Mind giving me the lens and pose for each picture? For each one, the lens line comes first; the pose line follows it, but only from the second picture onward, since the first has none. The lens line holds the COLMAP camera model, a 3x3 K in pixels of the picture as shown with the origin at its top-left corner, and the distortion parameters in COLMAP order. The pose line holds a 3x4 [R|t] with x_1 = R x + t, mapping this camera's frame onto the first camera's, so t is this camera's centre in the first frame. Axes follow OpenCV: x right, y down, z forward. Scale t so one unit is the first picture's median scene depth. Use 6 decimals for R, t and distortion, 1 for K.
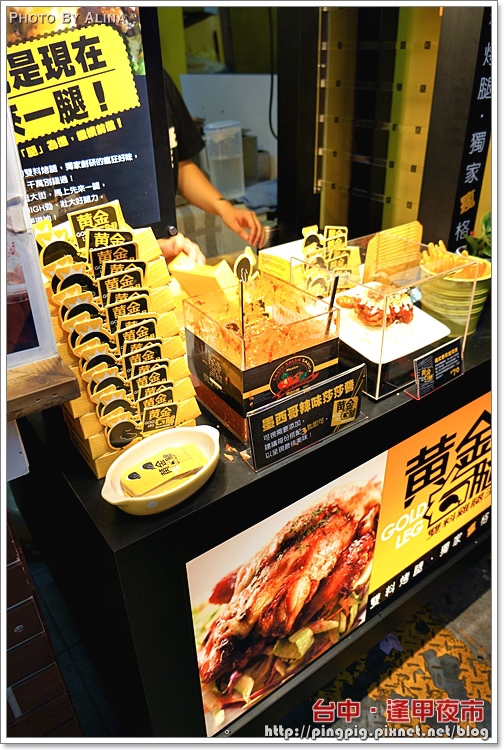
lens RADIAL K [[560.3, 0, 254.3], [0, 560.3, 370.4], [0, 0, 1]] dist [-0.027736, 0.000257]
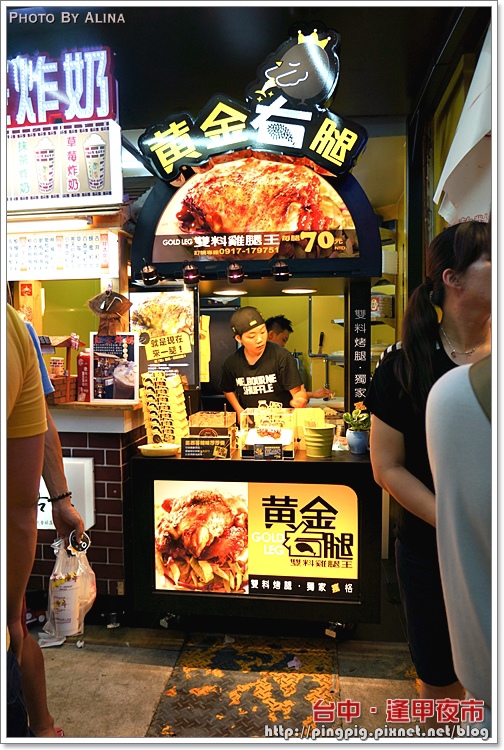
lens RADIAL K [[560.3, 0, 249.4], [0, 560.3, 374.4], [0, 0, 1]] dist [-0.027736, 0.000257]
pose [[0.721567, 0.051745, -0.690408, 2.066540], [-0.359847, 0.879958, -0.310136, 0.517263], [0.591482, 0.472225, 0.653569, -0.872186]]
